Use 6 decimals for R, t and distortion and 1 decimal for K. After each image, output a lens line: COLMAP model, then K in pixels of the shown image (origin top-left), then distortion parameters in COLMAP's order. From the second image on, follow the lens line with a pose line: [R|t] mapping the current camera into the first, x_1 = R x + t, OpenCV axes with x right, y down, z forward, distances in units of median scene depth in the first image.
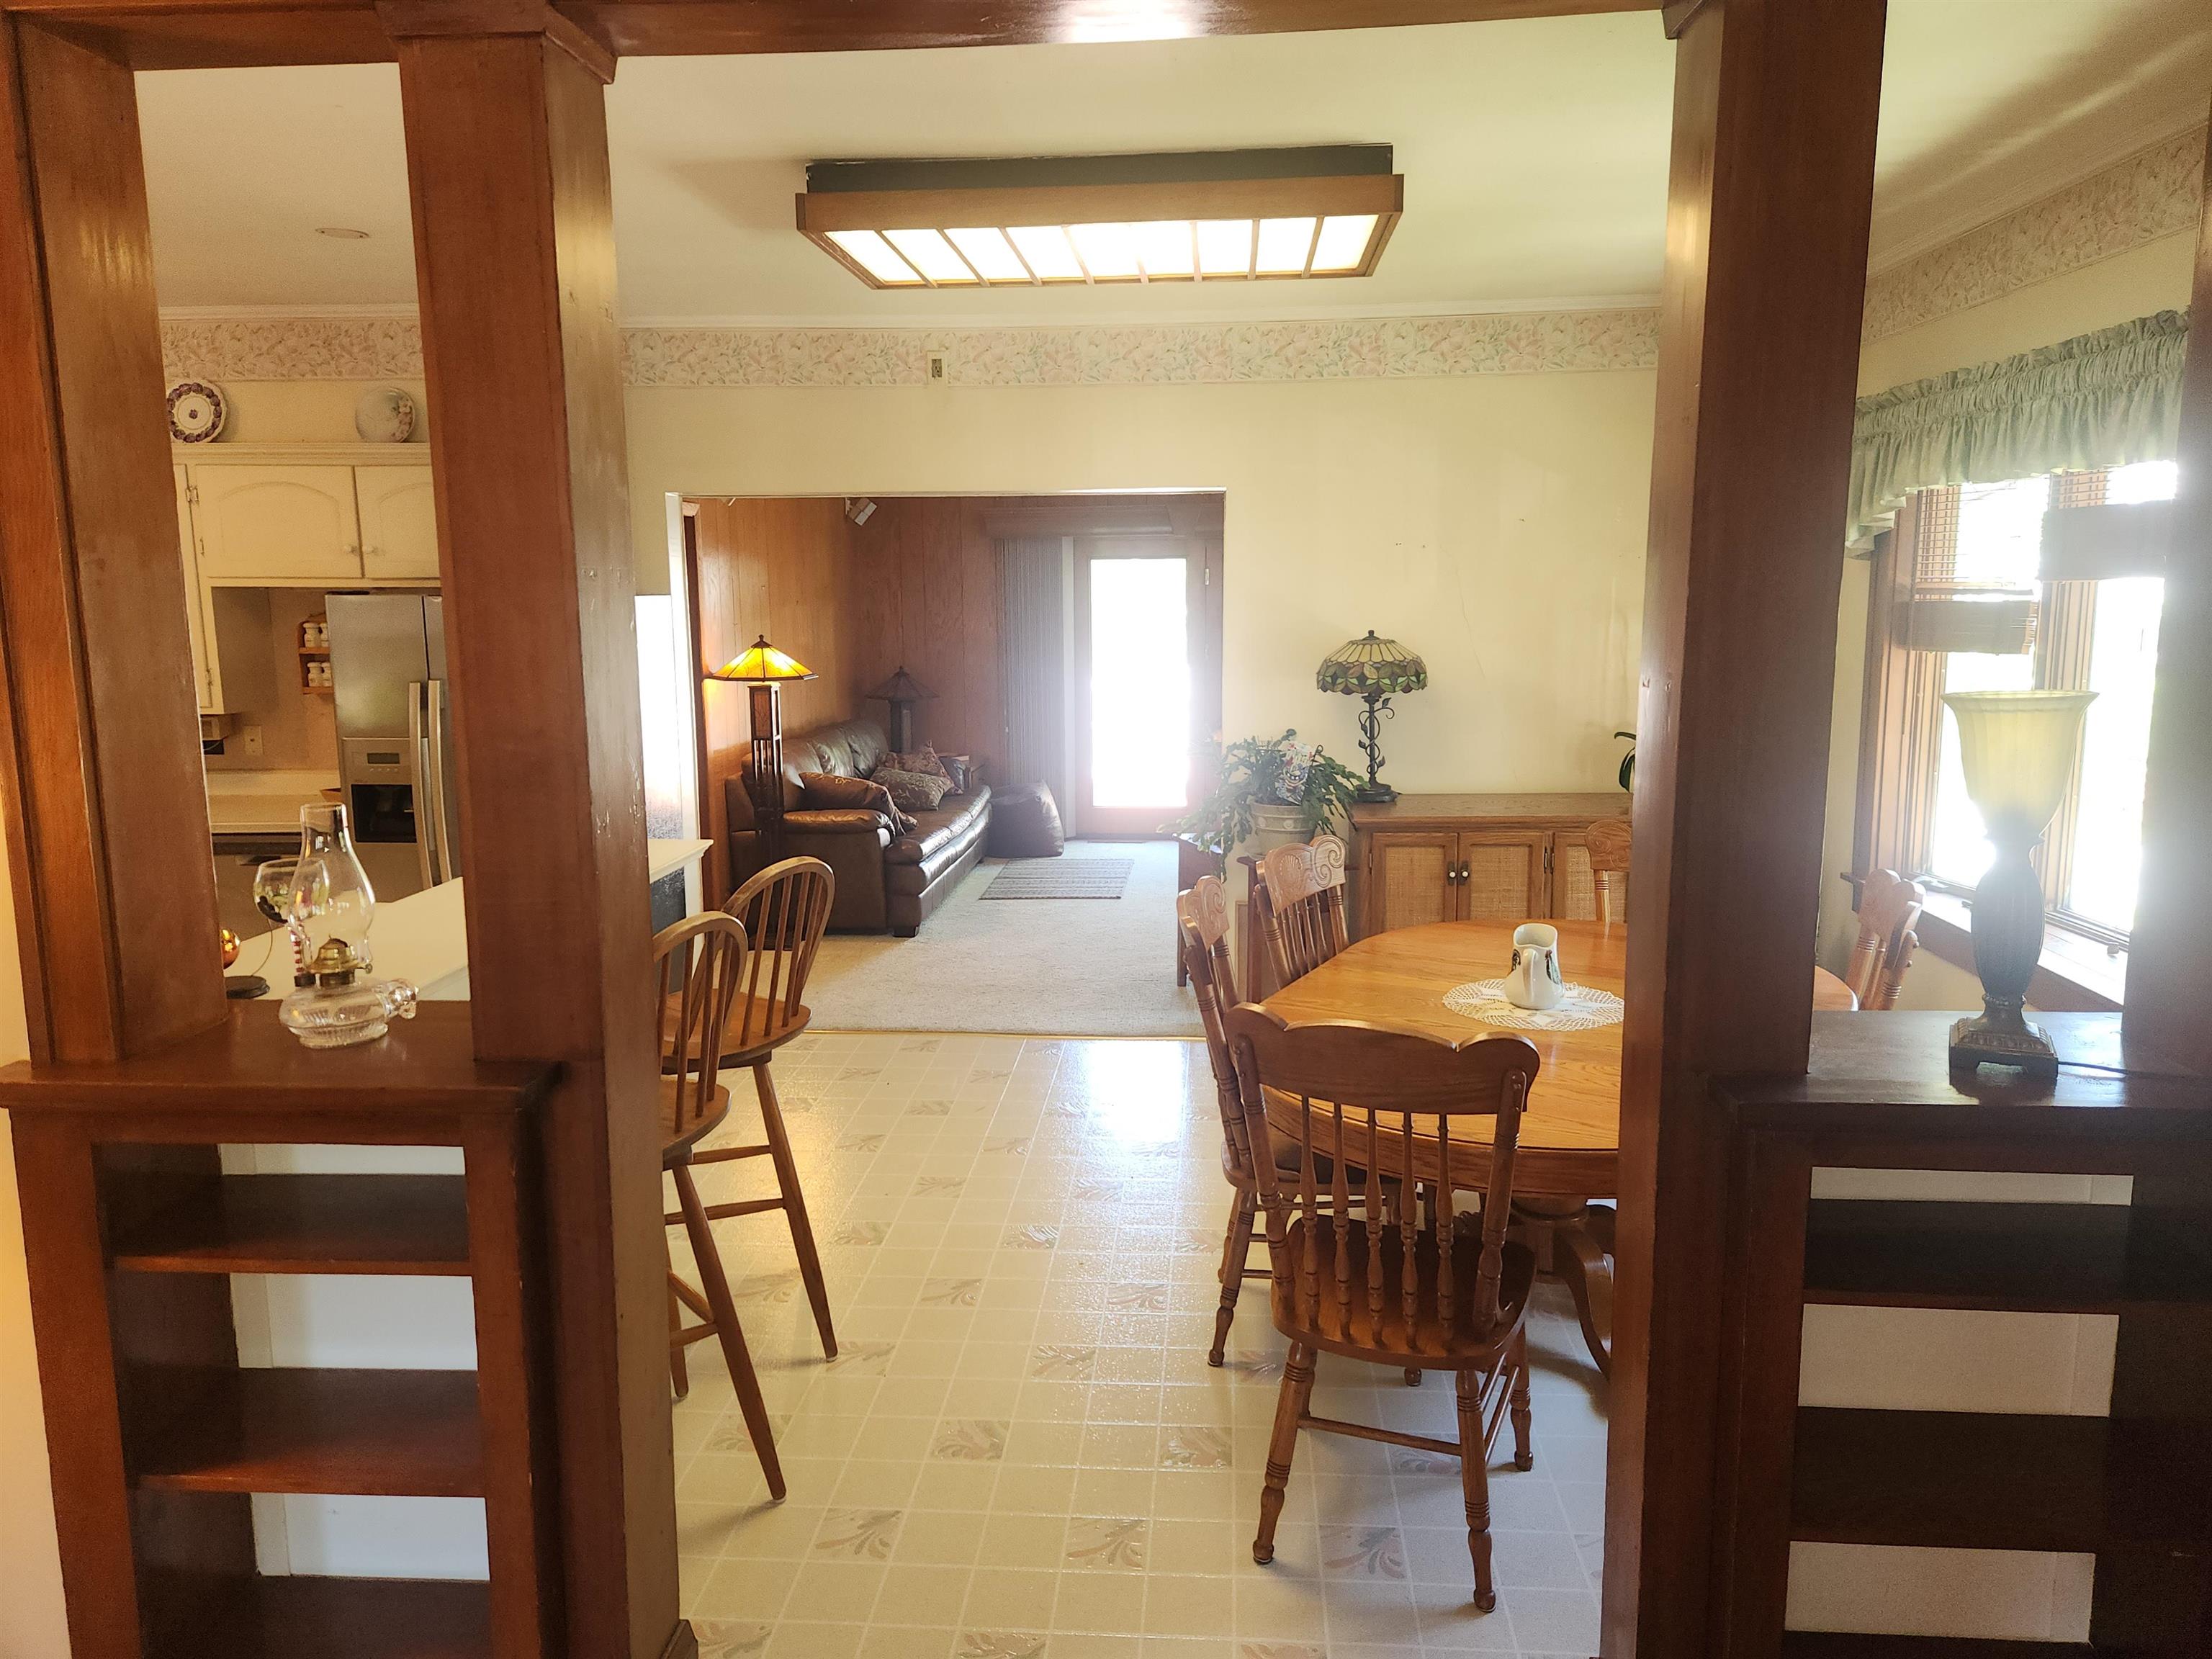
lens RADIAL K [[1470.1, 0, 1118.1], [0, 1470.1, 801.6], [0, 0, 1]] dist [0.071304, -0.055479]
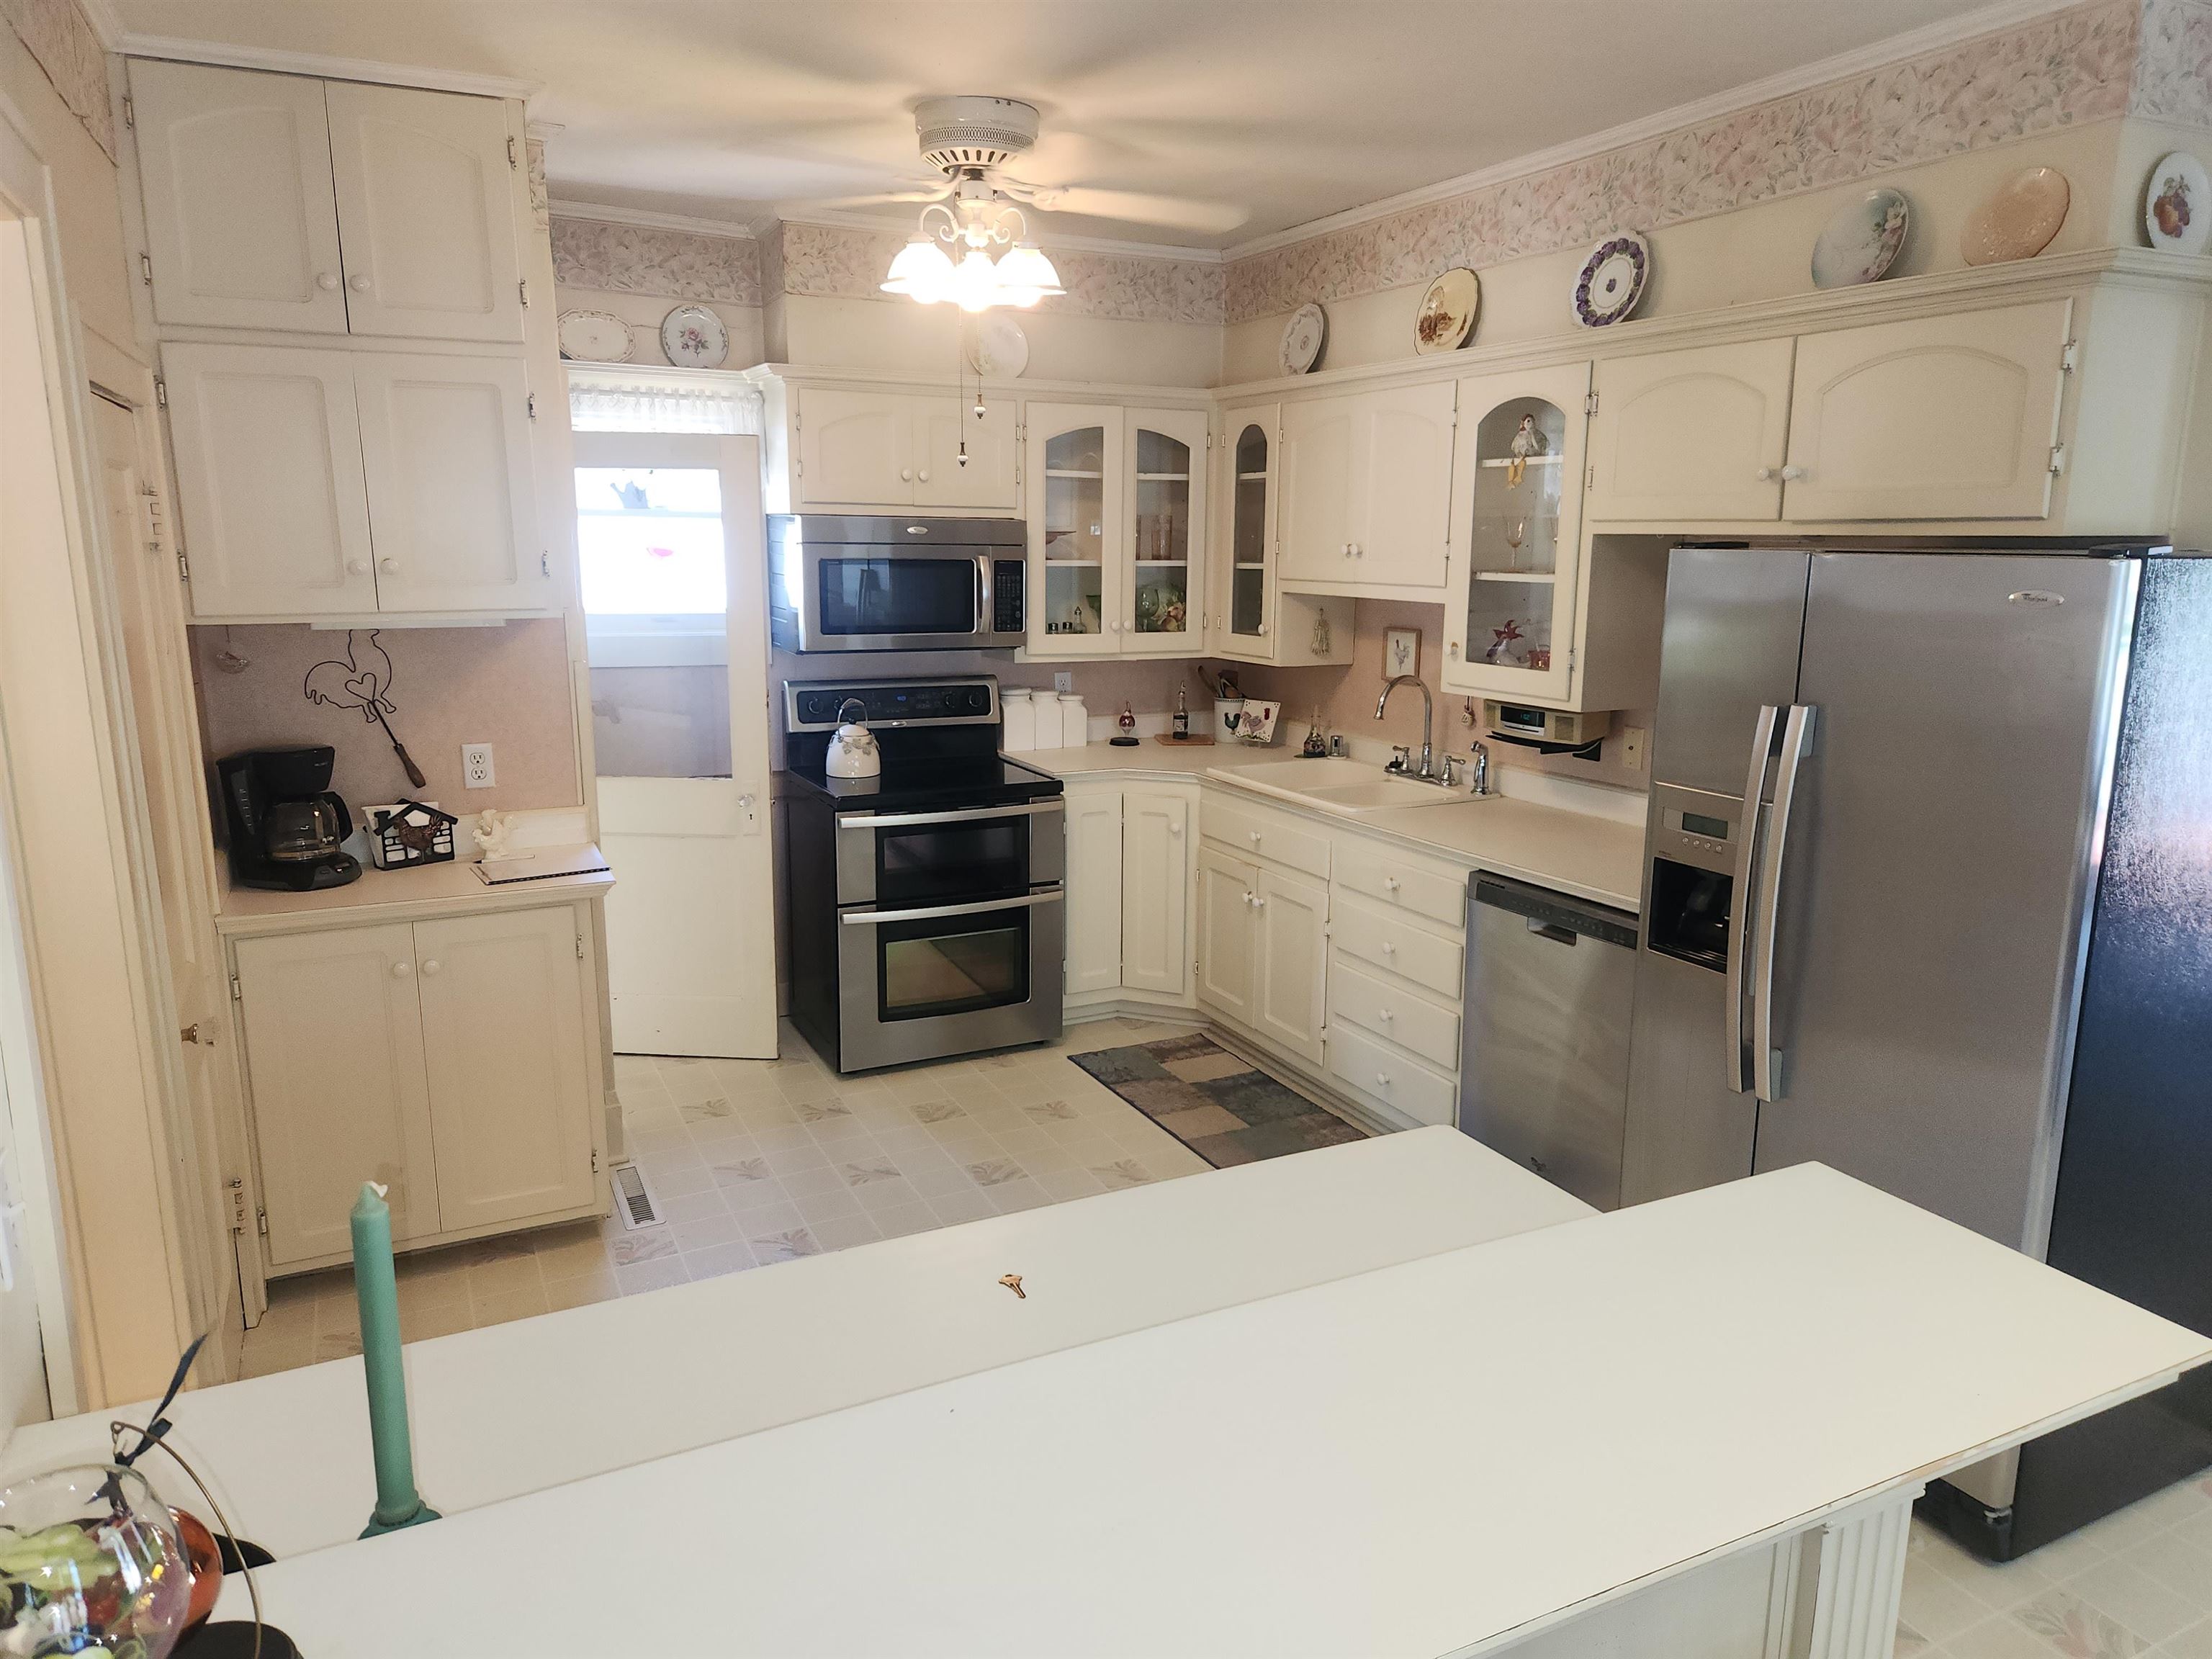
lens RADIAL K [[1470.1, 0, 1119.7], [0, 1470.1, 818.5], [0, 0, 1]] dist [0.071304, -0.055479]
pose [[0.509666, 0.175303, -0.842324, -0.102951], [-0.134097, 0.983243, 0.123493, -0.068367], [0.849858, 0.050013, 0.524633, 0.452289]]
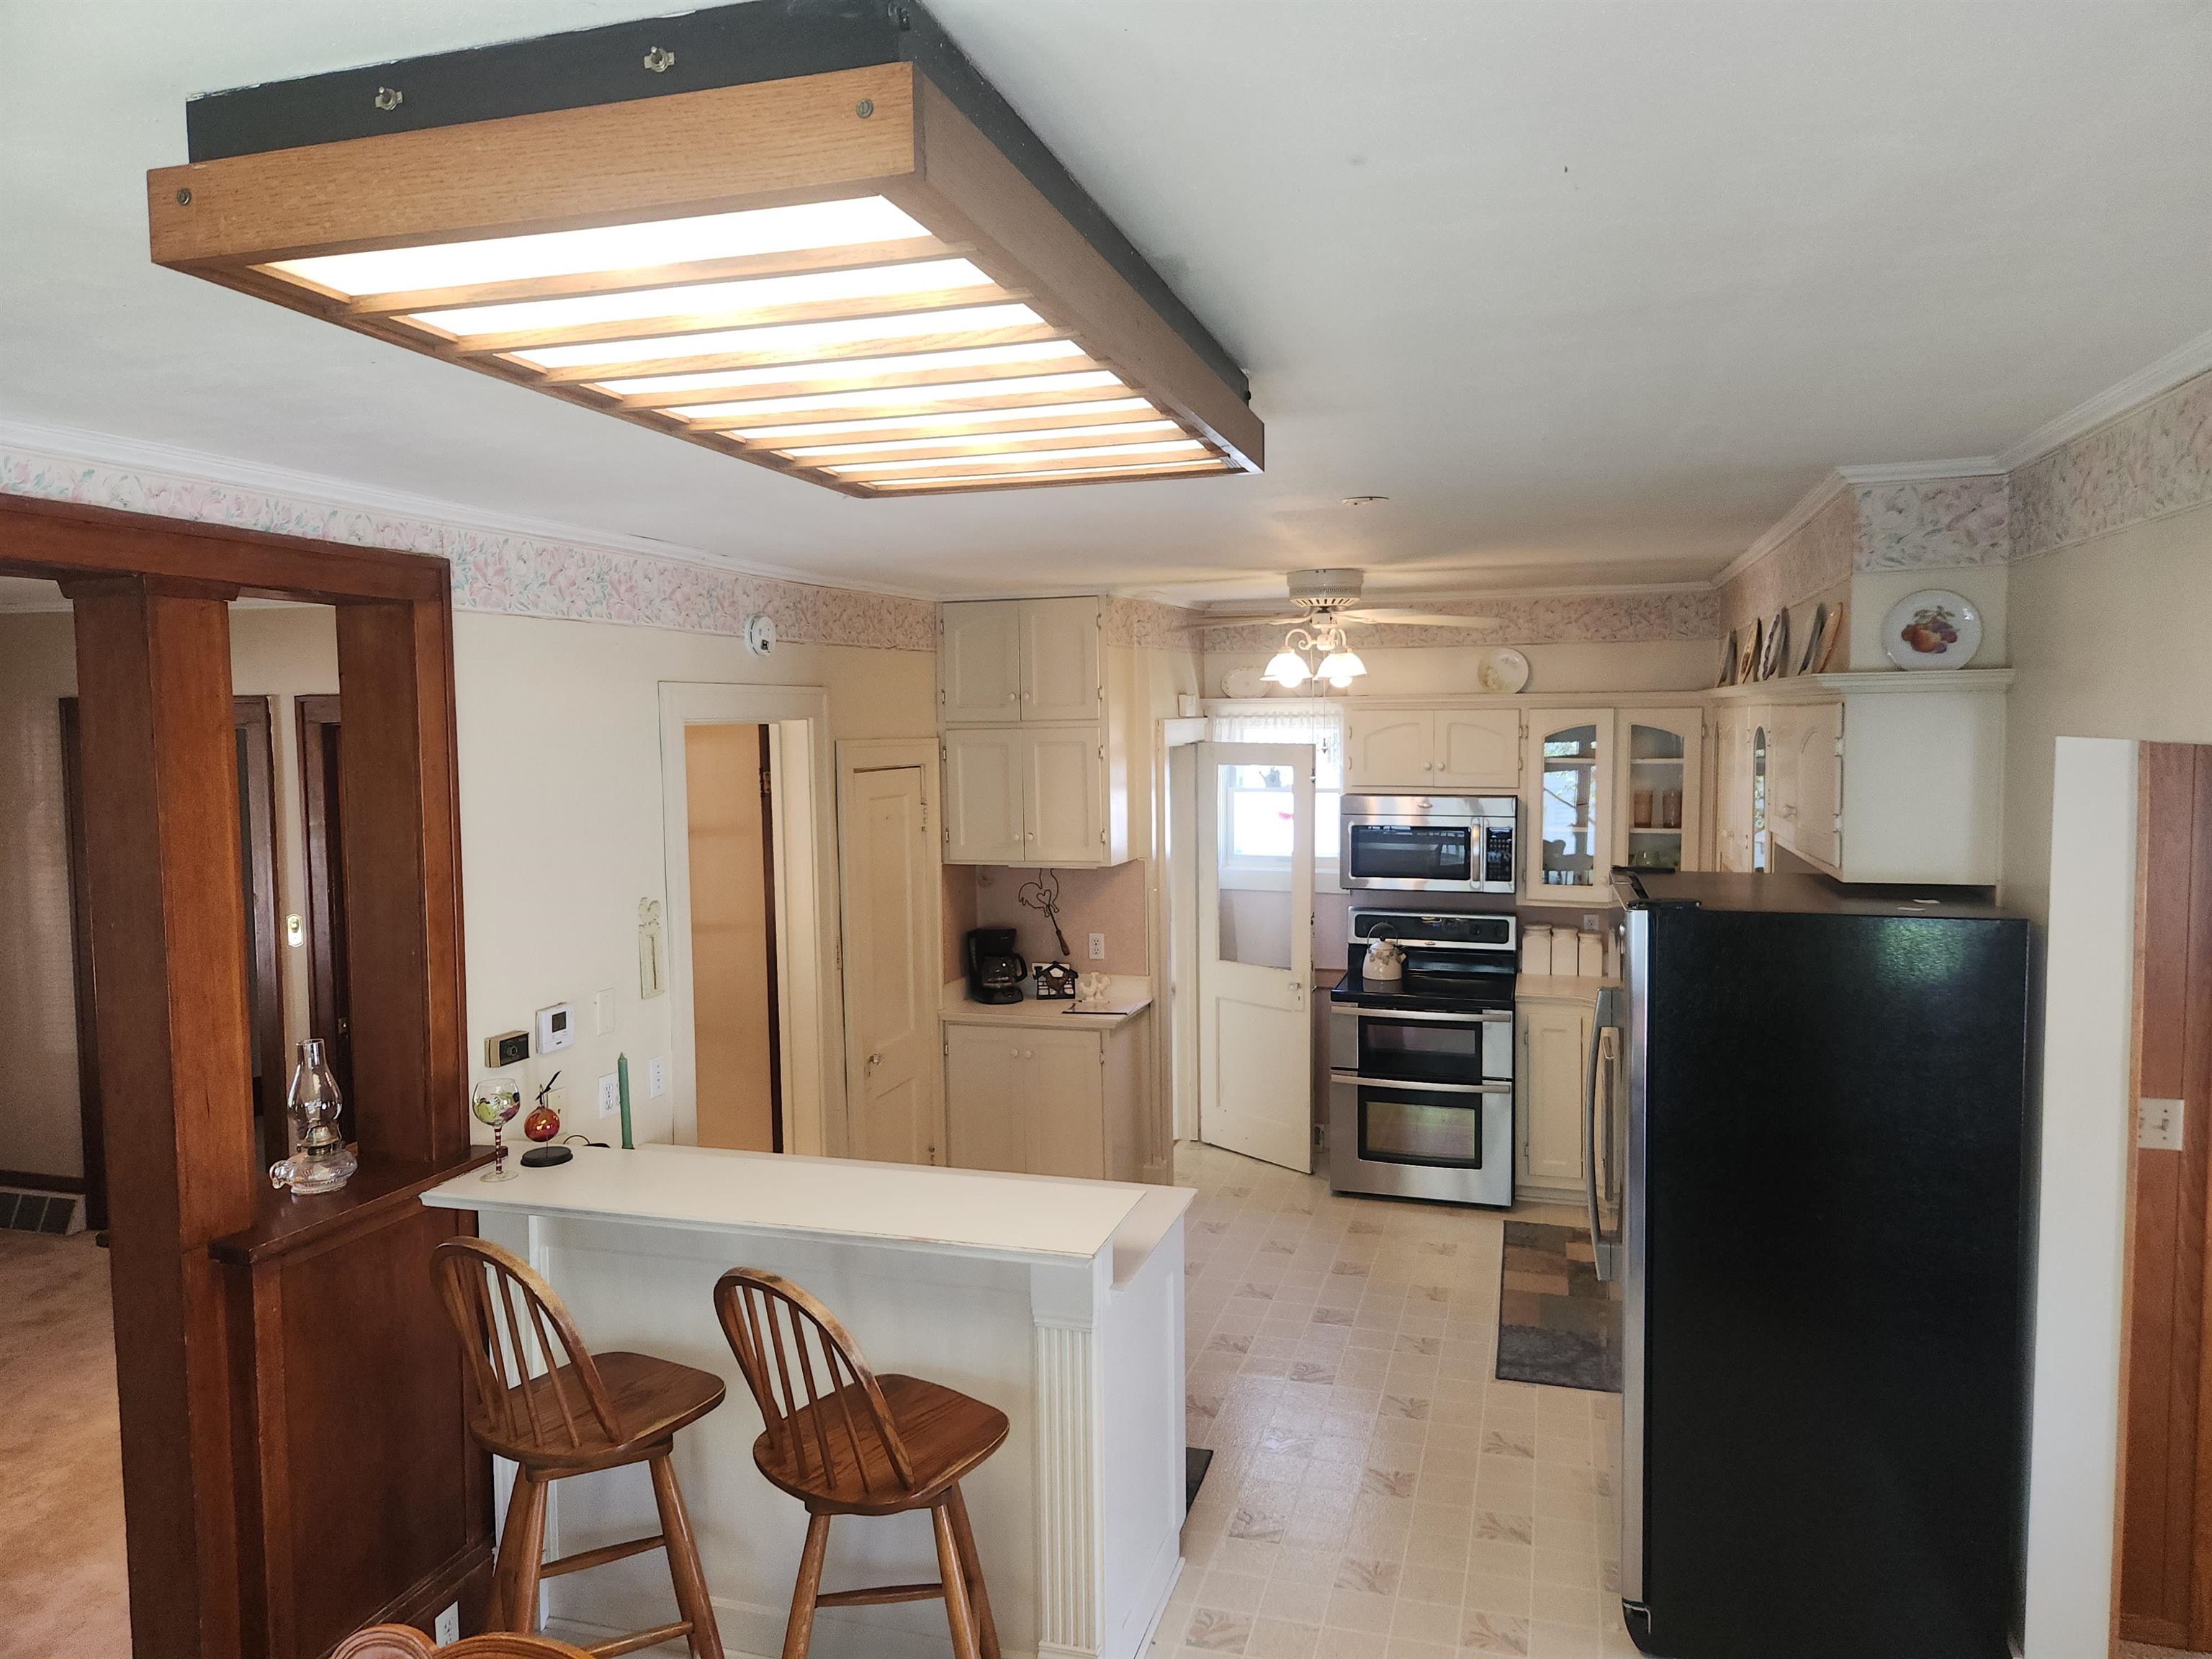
lens RADIAL K [[1470.1, 0, 1115.7], [0, 1470.1, 821.4], [0, 0, 1]] dist [0.071304, -0.055479]
pose [[-0.211557, 0.071998, -0.974710, 0.326109], [-0.133101, 0.985870, 0.101712, -0.196122], [0.968260, 0.151253, -0.198985, 0.817190]]
